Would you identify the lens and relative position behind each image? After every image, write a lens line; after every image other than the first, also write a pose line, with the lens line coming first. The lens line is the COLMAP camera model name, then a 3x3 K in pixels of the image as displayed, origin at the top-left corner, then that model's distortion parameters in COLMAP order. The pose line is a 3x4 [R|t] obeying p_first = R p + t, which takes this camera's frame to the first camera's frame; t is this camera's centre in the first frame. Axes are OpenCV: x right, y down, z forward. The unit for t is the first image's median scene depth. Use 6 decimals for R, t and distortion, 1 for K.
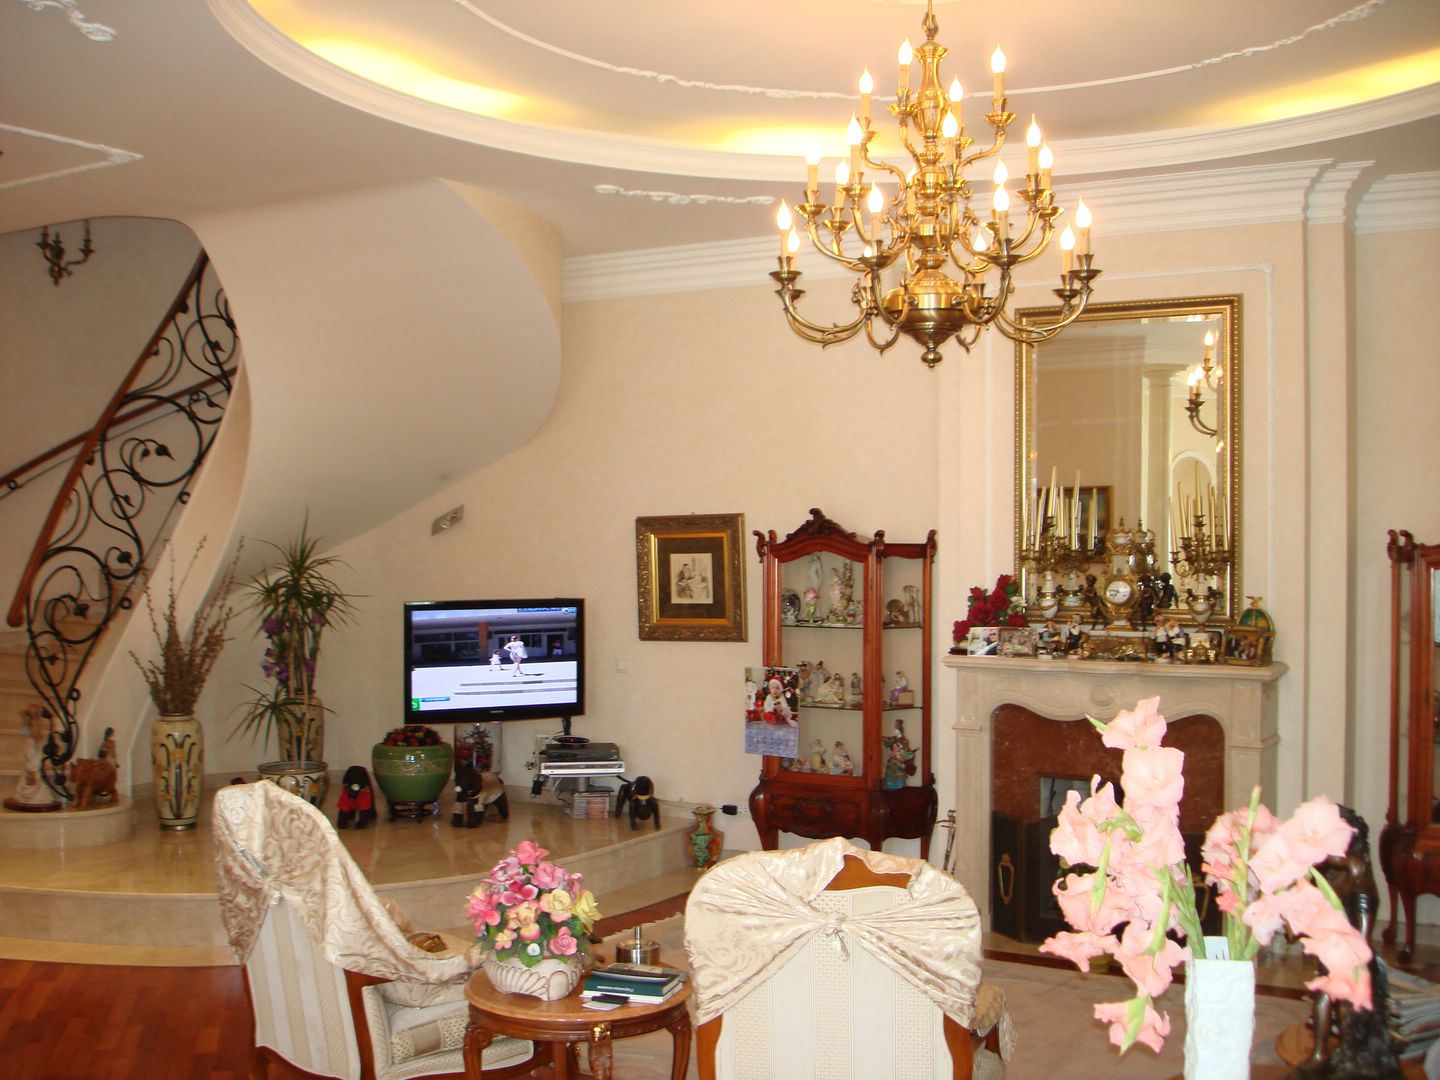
lens RADIAL K [[1661.0, 0, 720.4], [0, 1661.0, 522.2], [0, 0, 1]] dist [-0.032150, -0.230239]
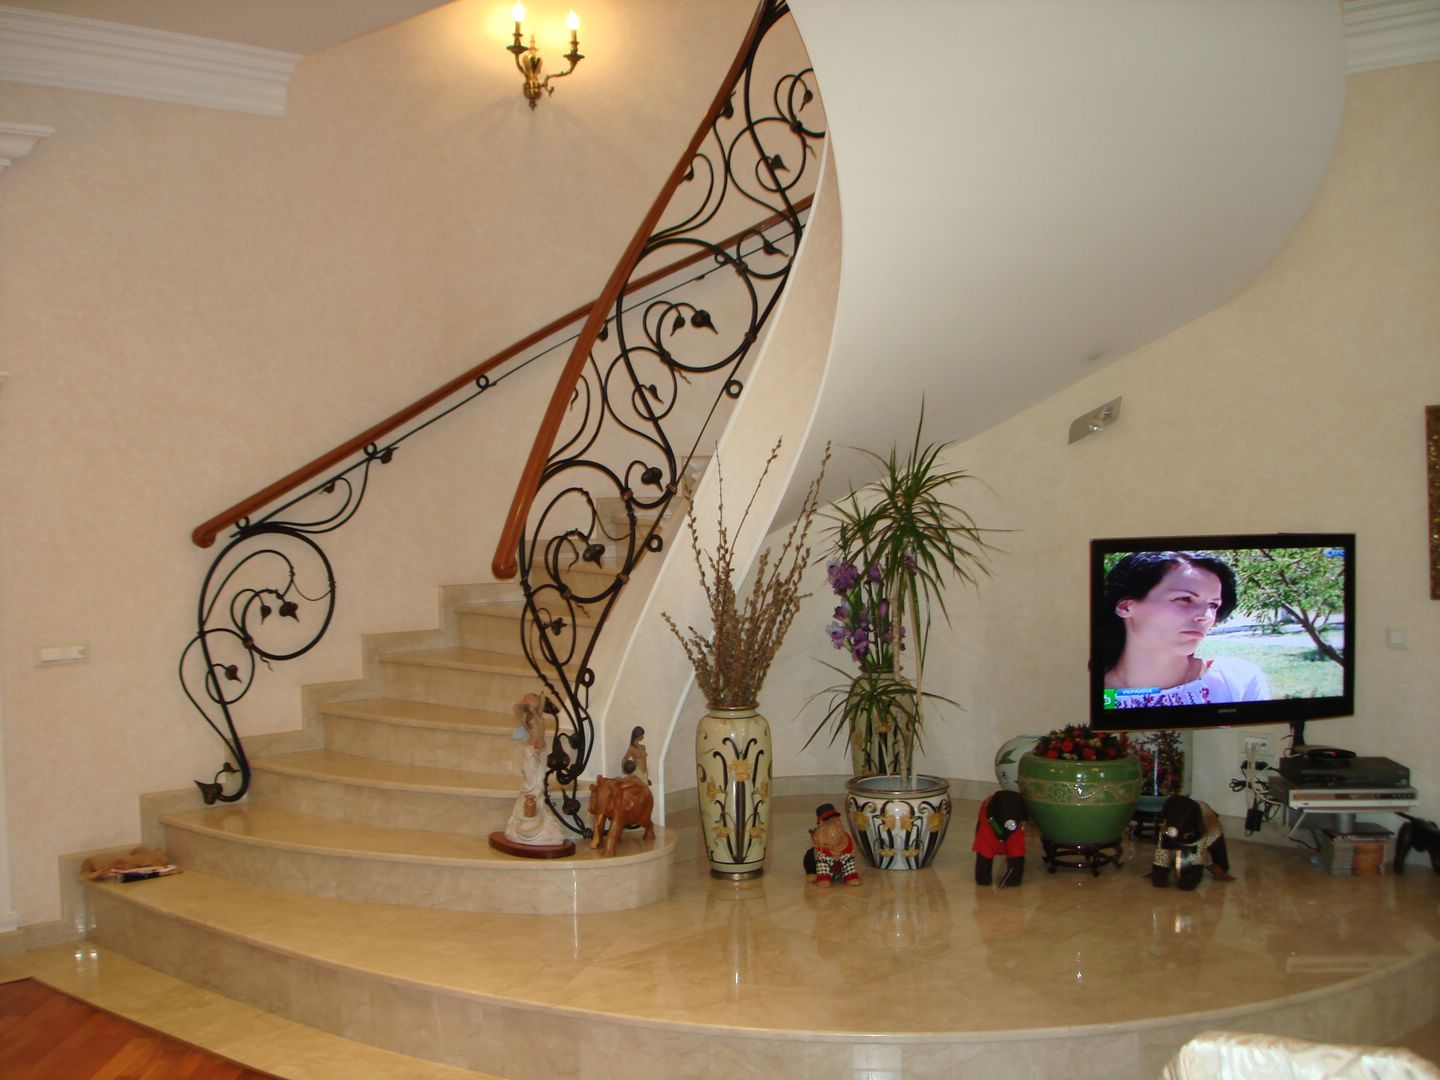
lens RADIAL K [[1661.0, 0, 720.4], [0, 1661.0, 522.2], [0, 0, 1]] dist [-0.032150, -0.230239]
pose [[0.972108, -0.004365, -0.234493, -0.174230], [0.012773, 0.999328, 0.034350, 0.017418], [0.234186, -0.036387, 0.971511, 0.339422]]
